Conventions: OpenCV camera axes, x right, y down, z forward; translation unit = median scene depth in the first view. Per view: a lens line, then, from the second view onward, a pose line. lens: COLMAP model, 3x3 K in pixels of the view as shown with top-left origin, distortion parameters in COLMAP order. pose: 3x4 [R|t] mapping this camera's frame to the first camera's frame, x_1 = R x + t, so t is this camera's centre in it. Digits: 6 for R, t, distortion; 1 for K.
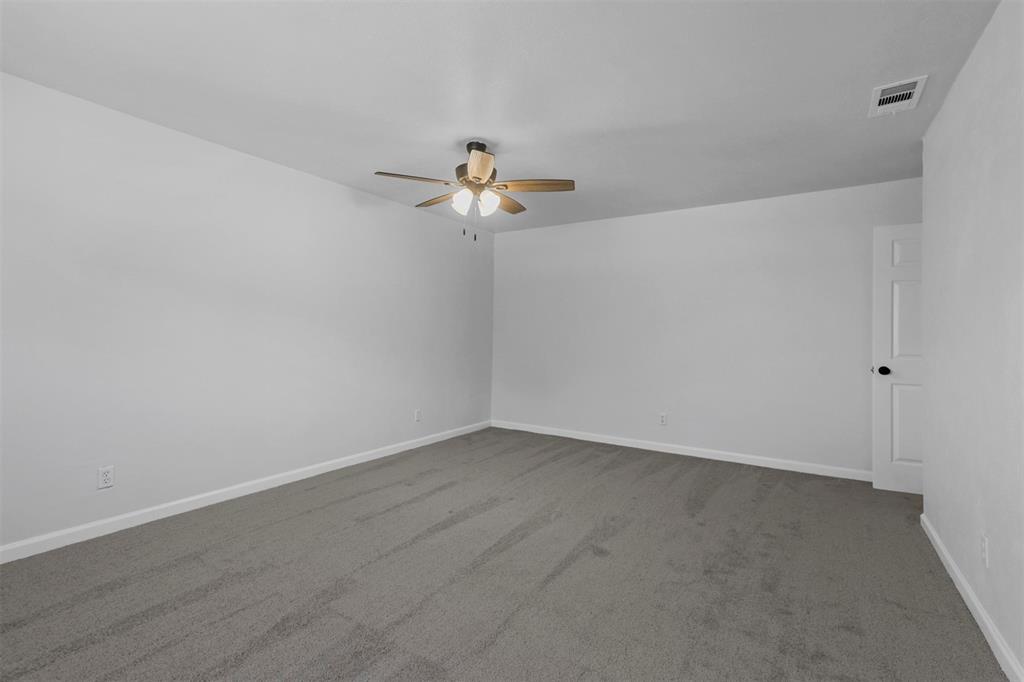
lens RADIAL K [[476.3, 0, 509.1], [0, 476.3, 334.9], [0, 0, 1]] dist [0.000257, 0.000084]
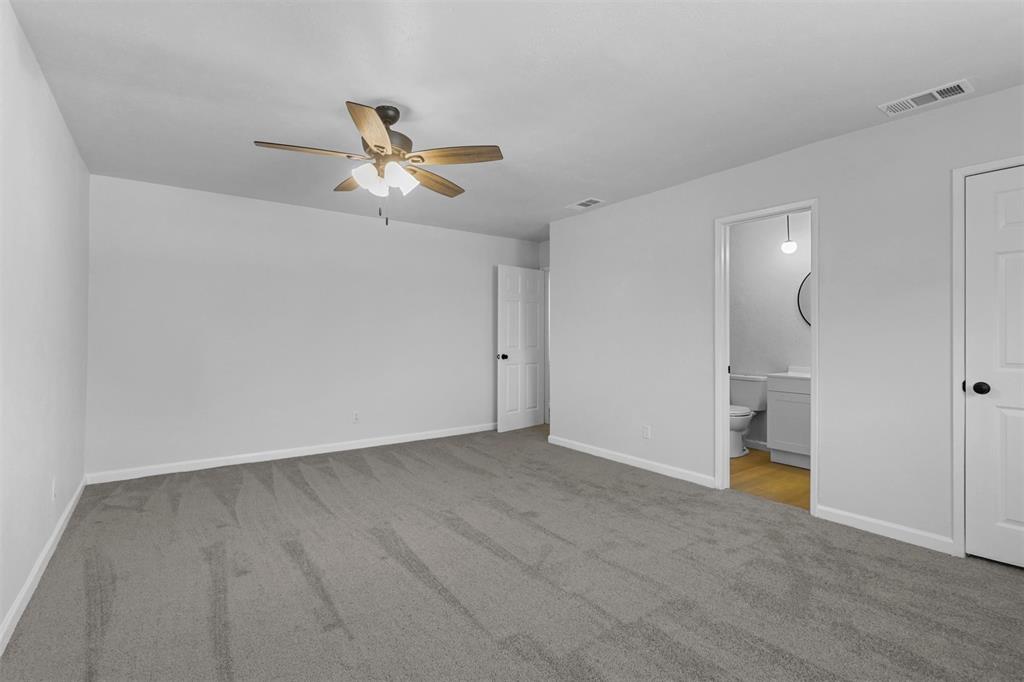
lens RADIAL K [[467.0, 0, 511.8], [0, 467.0, 335.2], [0, 0, 1]] dist [-0.011109, -0.000152]
pose [[0.352343, -0.008478, 0.935833, -0.785367], [0.002591, 0.999964, 0.008083, -0.010599], [-0.935867, -0.000424, 0.352352, 0.523386]]
